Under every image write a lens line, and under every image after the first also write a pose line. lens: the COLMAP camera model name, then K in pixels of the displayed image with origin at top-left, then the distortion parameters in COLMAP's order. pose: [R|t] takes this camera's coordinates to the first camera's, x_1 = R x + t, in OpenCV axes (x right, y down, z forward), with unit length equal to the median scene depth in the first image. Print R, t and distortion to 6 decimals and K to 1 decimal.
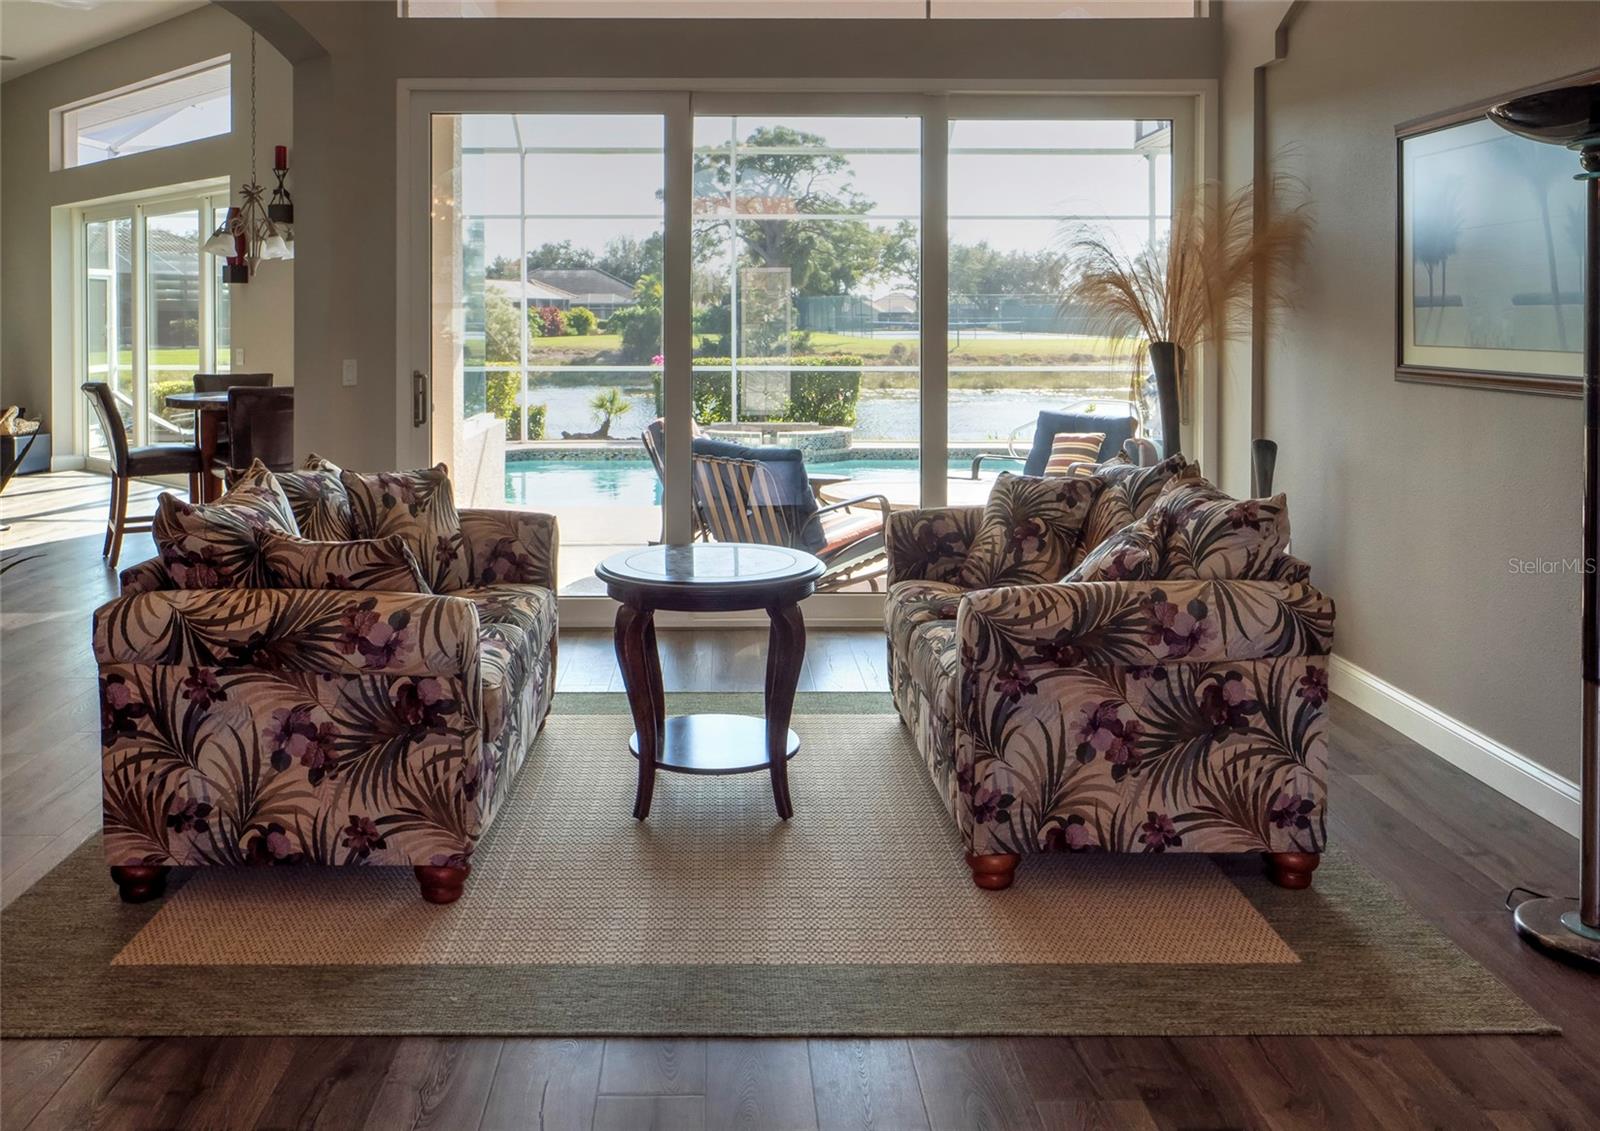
lens RADIAL K [[1333.5, 0, 798.6], [0, 1333.5, 545.2], [0, 0, 1]] dist [-0.007210, 0.000261]
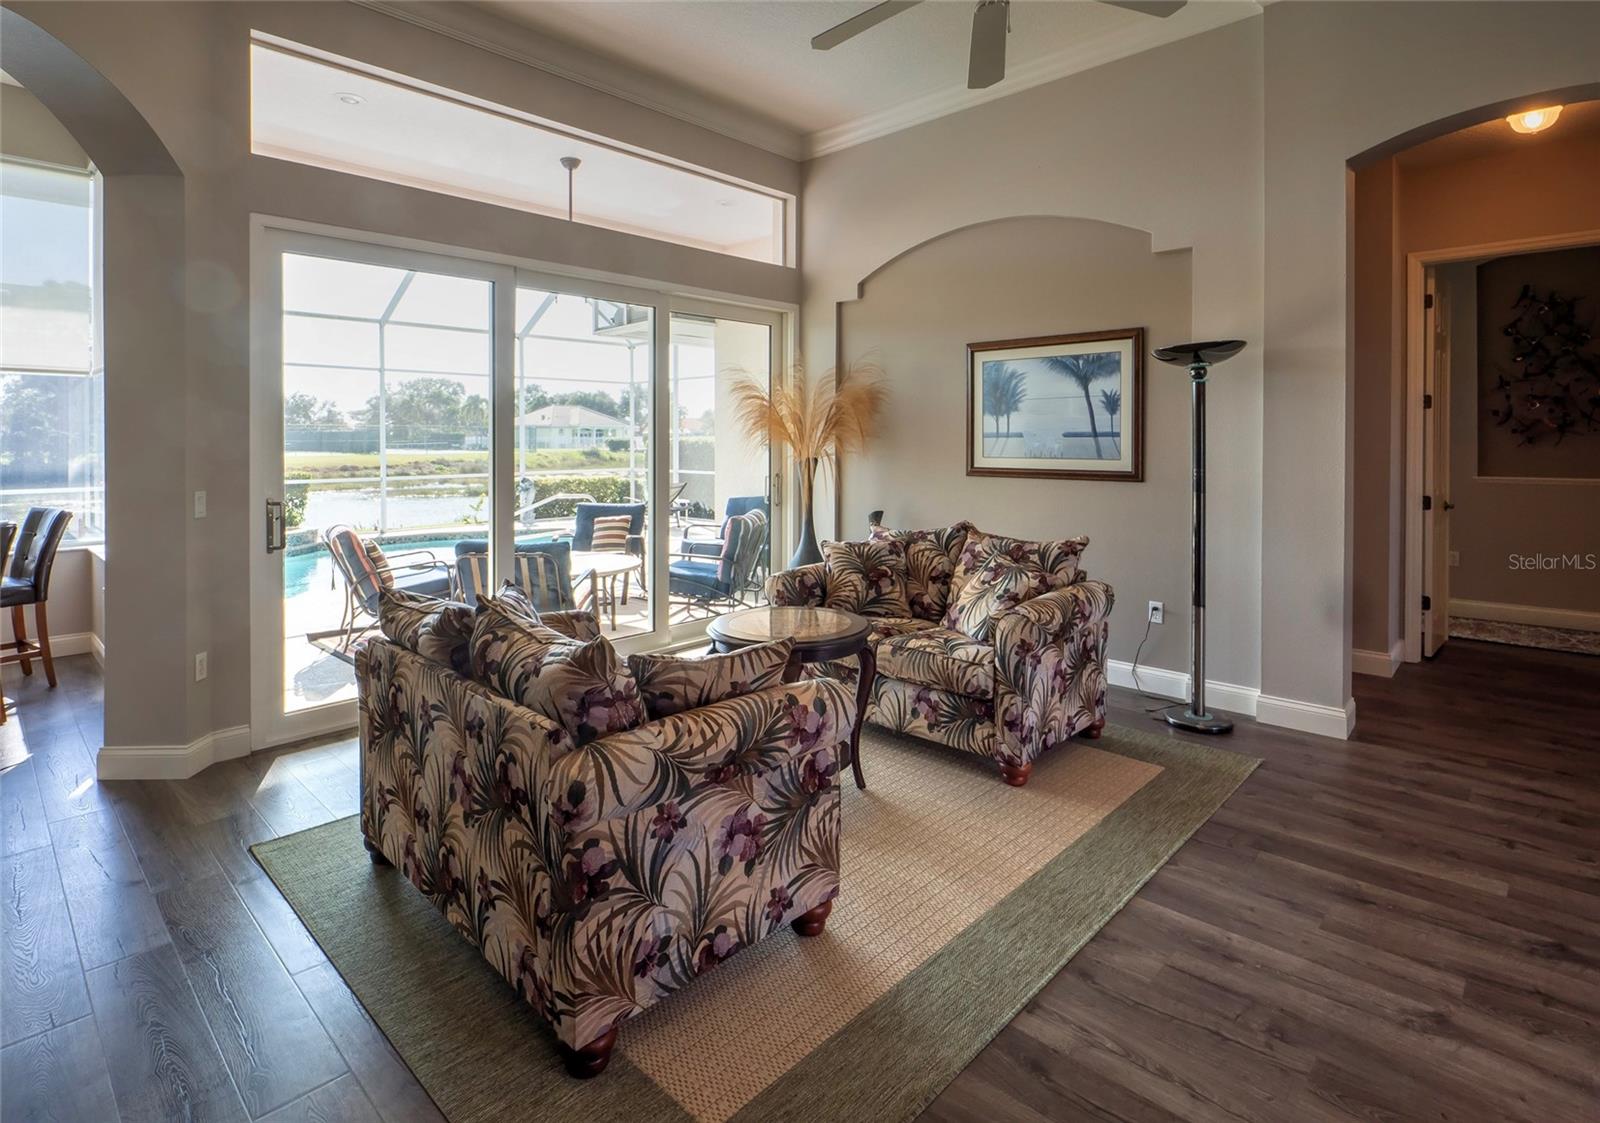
lens RADIAL K [[803.5, 0, 800.0], [0, 803.5, 561.5], [0, 0, 1]] dist [-0.010191, -0.000301]
pose [[0.703336, -0.109482, 0.702376, -0.768533], [0.122120, 0.991988, 0.032338, -0.092354], [-0.700289, 0.063030, 0.711071, 0.484092]]
